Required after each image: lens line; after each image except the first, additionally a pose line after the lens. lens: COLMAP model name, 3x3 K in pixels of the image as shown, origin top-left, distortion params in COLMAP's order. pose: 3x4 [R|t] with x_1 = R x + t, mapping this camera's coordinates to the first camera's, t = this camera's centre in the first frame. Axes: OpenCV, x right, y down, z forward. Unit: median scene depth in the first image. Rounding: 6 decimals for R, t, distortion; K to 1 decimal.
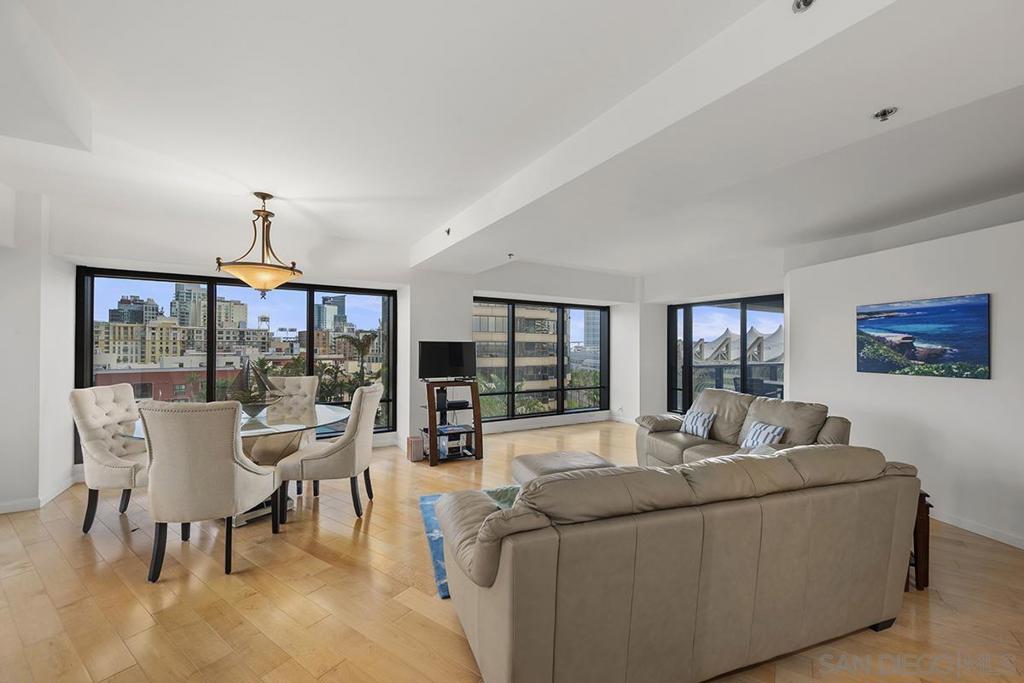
lens RADIAL K [[406.5, 0, 510.8], [0, 406.5, 343.6], [0, 0, 1]] dist [0.001442, -0.000162]
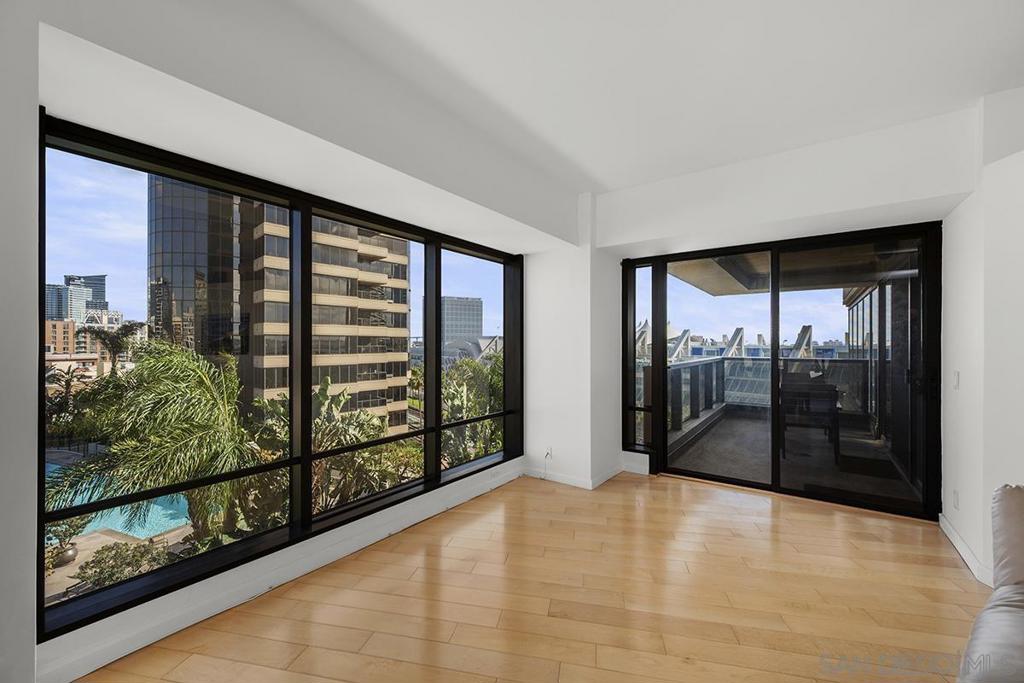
lens RADIAL K [[403.6, 0, 512.0], [0, 403.6, 341.5], [0, 0, 1]] dist [0.000952, -0.000066]
pose [[0.921981, -0.001019, 0.387234, 0.048288], [-0.001226, 0.999984, 0.005551, 0.023077], [-0.387233, -0.005593, 0.921965, 0.843985]]
